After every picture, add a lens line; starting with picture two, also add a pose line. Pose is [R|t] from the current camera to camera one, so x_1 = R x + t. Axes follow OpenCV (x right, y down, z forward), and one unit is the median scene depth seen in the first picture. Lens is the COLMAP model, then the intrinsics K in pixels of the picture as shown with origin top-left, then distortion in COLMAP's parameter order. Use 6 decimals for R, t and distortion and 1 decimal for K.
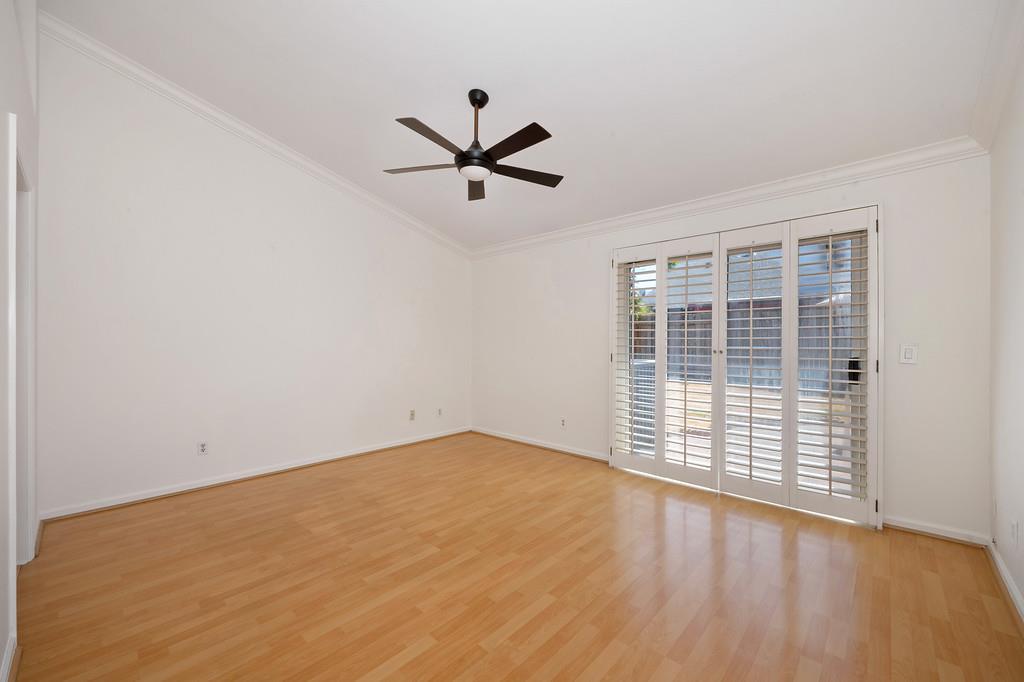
lens RADIAL K [[408.8, 0, 519.6], [0, 408.8, 346.6], [0, 0, 1]] dist [0.001563, -0.000715]
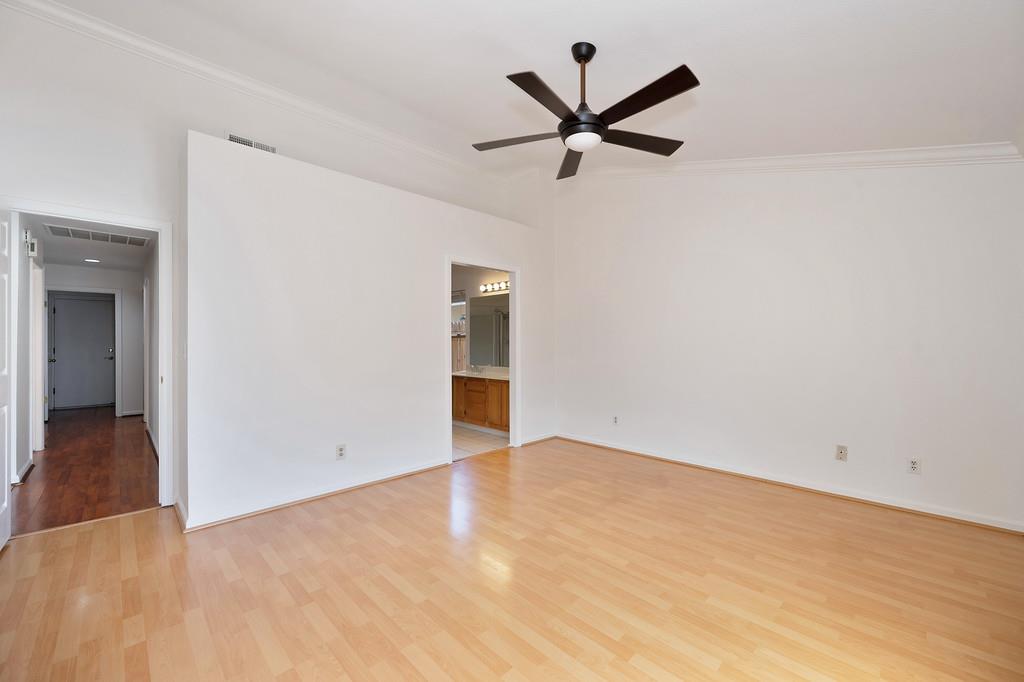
lens RADIAL K [[408.8, 0, 513.2], [0, 408.8, 339.2], [0, 0, 1]] dist [0.001563, -0.000715]
pose [[-0.066251, -0.012751, -0.997722, 0.706774], [-0.007167, 0.999899, -0.012303, -0.004306], [0.997777, 0.006336, -0.066335, 0.860610]]
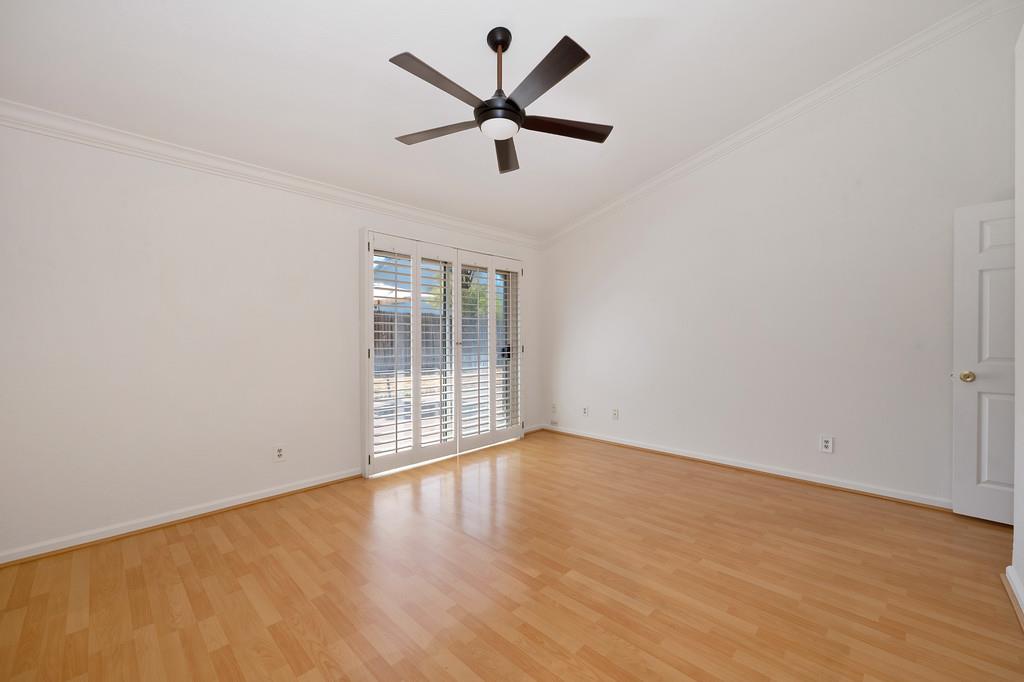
lens RADIAL K [[408.8, 0, 521.4], [0, 408.8, 340.2], [0, 0, 1]] dist [0.001563, -0.000715]
pose [[0.018444, -0.011818, 0.999760, -0.880925], [0.012507, 0.999855, 0.011588, -0.010083], [-0.999752, 0.012290, 0.018589, 0.890395]]
